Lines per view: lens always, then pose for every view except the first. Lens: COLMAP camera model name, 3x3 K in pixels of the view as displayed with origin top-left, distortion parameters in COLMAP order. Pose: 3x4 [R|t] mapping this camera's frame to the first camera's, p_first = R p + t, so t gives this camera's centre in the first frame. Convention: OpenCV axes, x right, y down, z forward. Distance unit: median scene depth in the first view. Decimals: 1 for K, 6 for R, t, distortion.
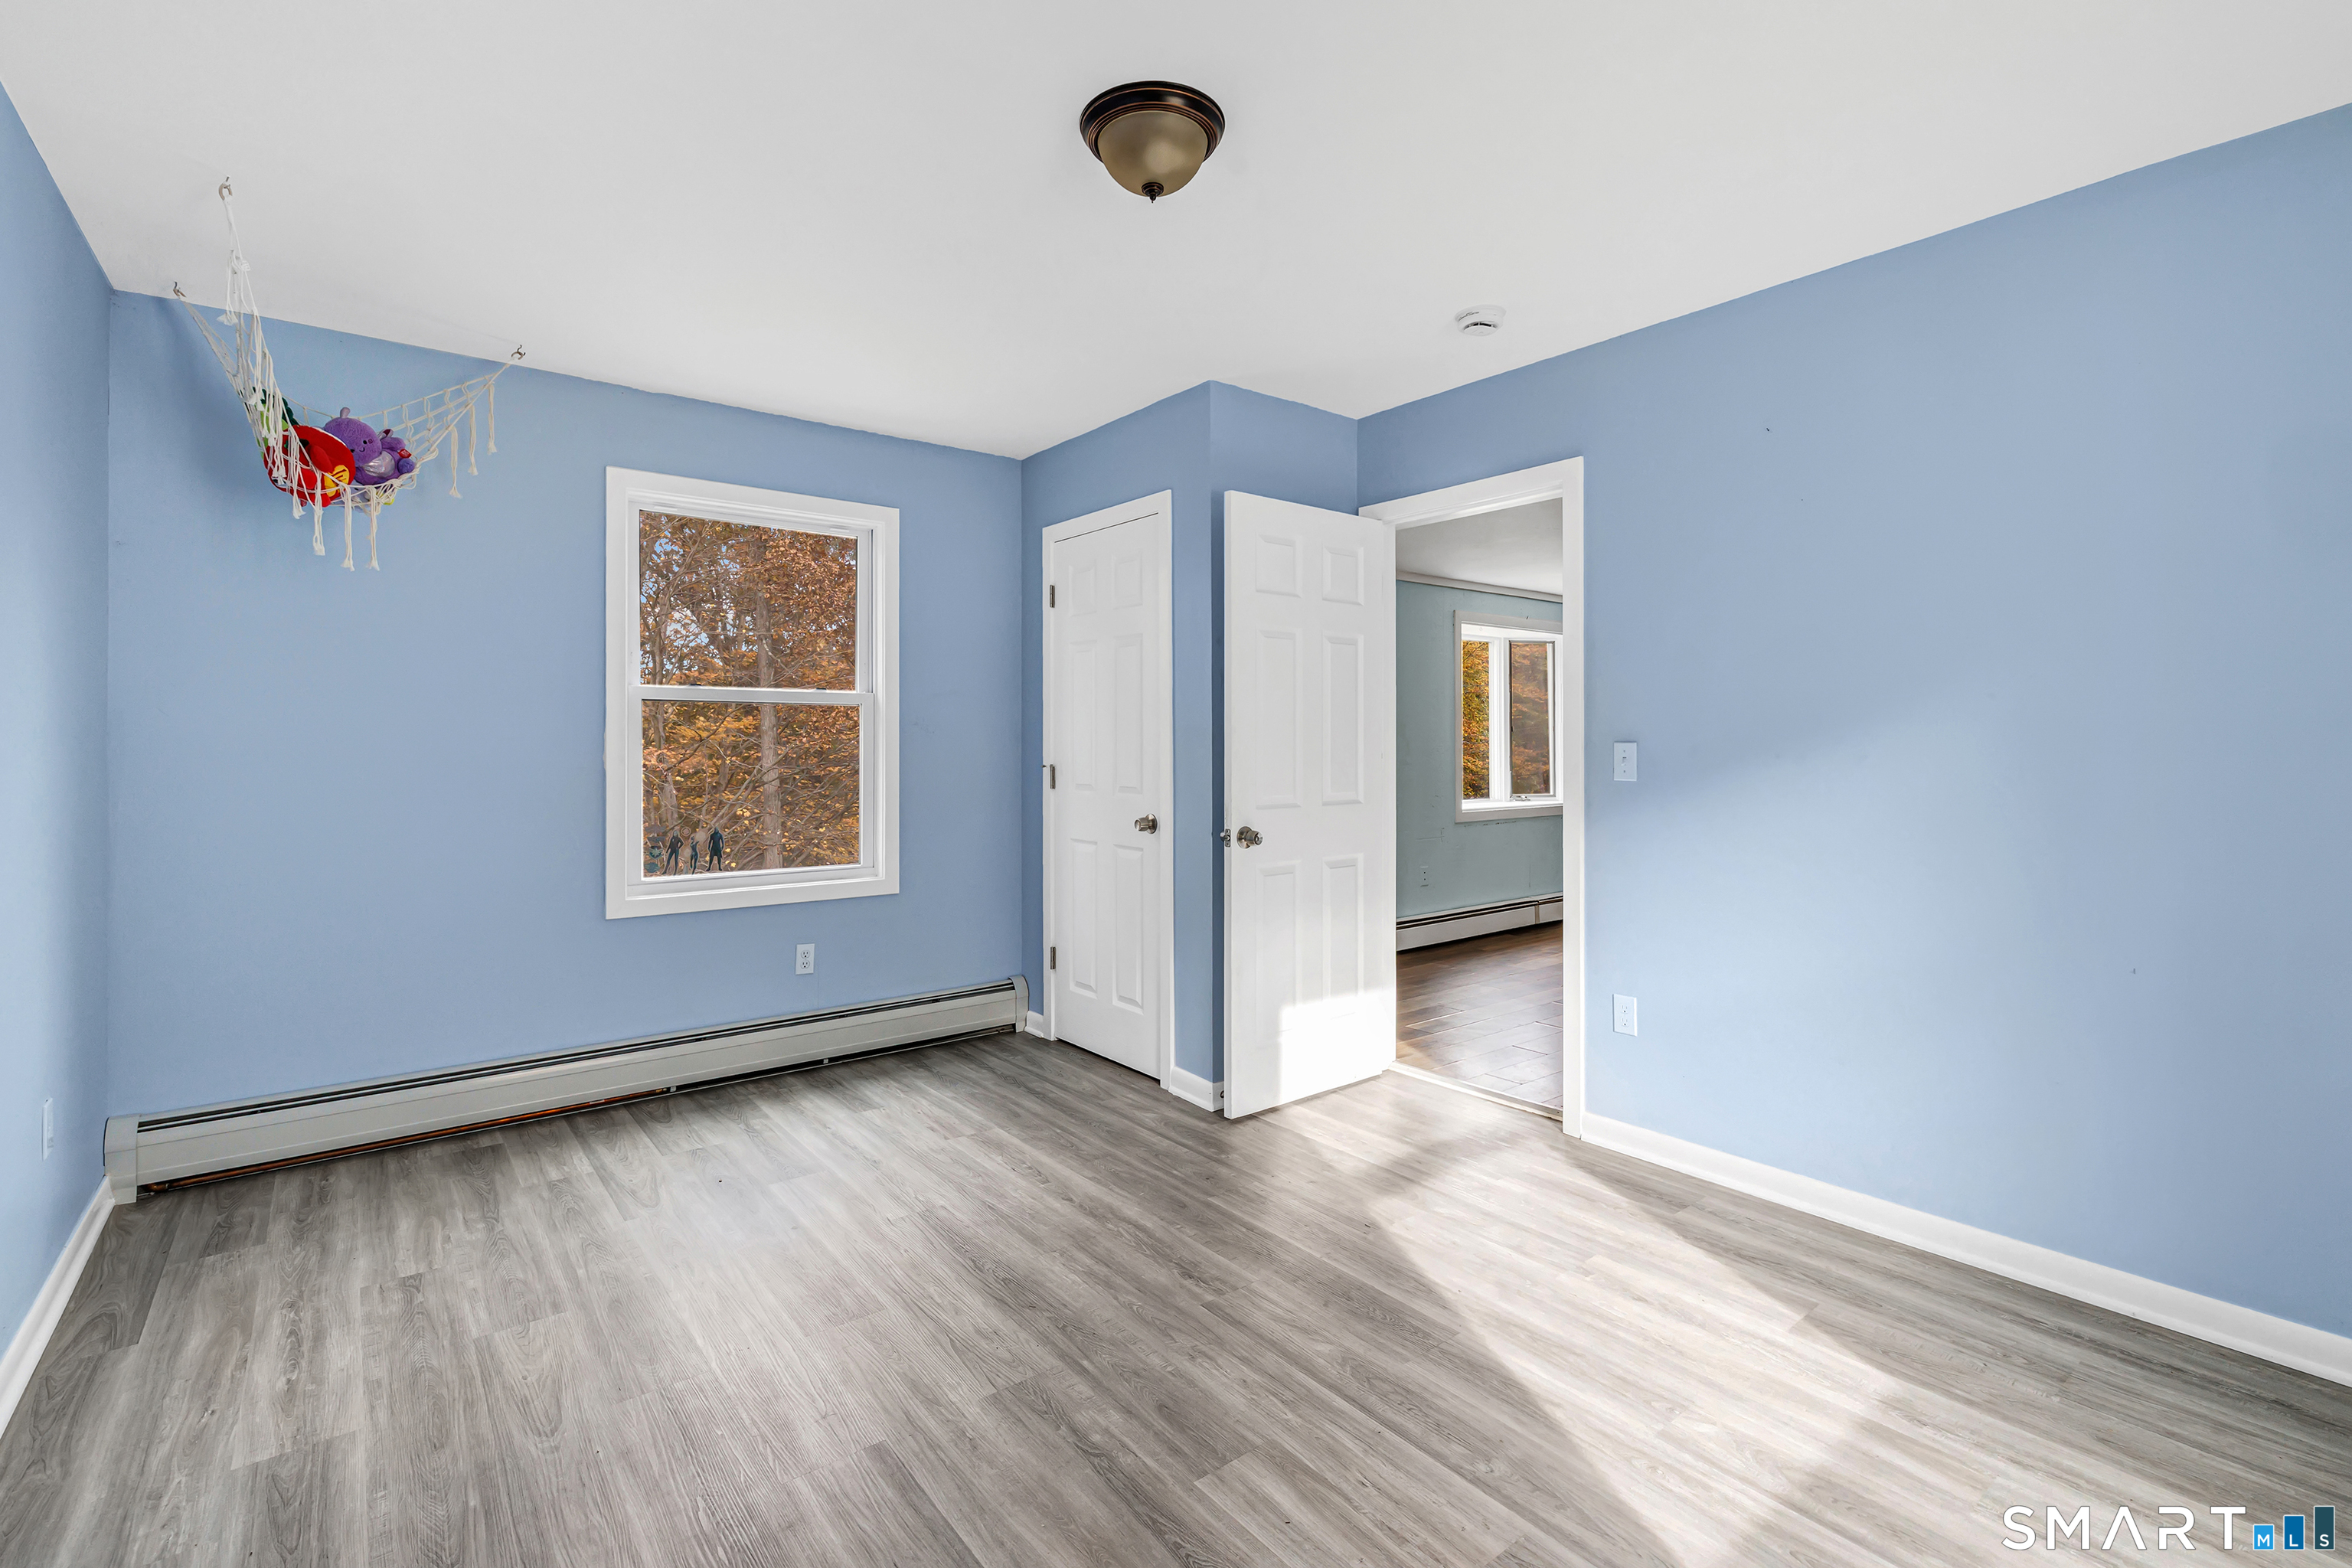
lens RADIAL K [[1076.6, 0, 1222.9], [0, 1076.6, 735.3], [0, 0, 1]] dist [0.000505, 0.001486]
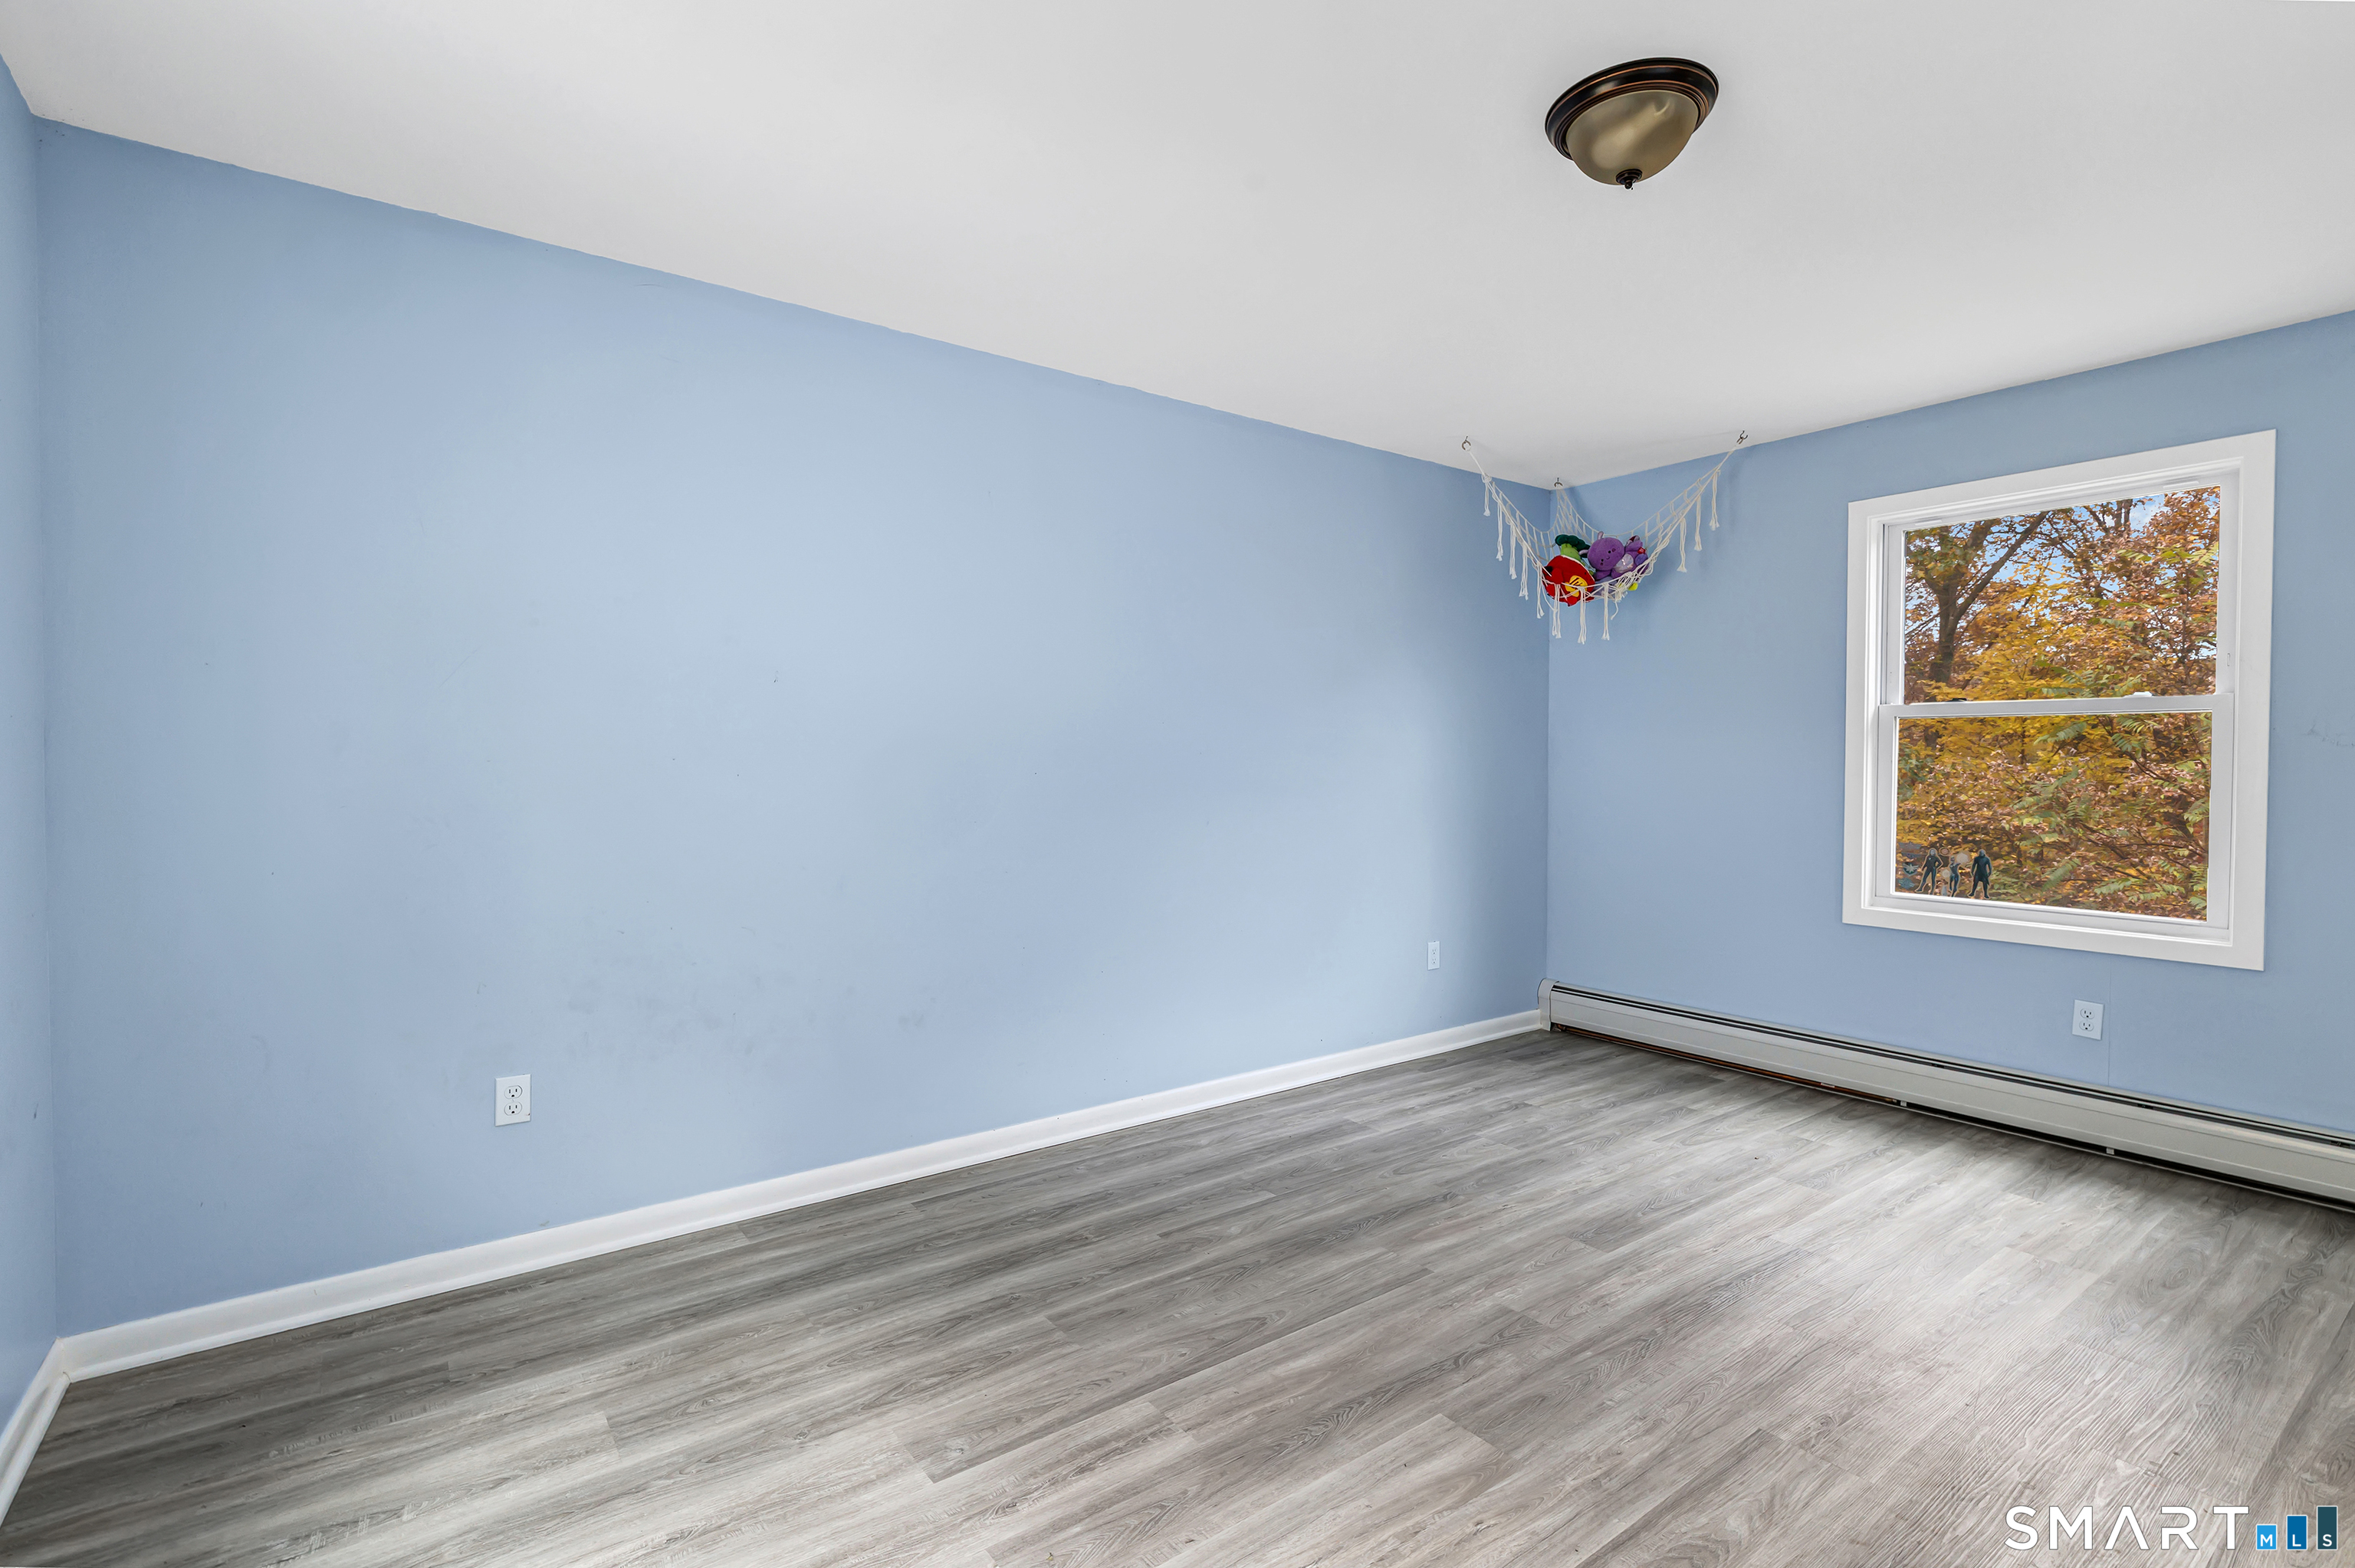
lens RADIAL K [[1077.9, 0, 1180.8], [0, 1077.9, 781.9], [0, 0, 1]] dist [0.000505, 0.001486]
pose [[-0.035509, 0.022642, -0.999113, 0.598264], [0.004376, 0.999737, 0.022500, 0.001773], [0.999360, -0.003573, -0.035598, 0.419418]]
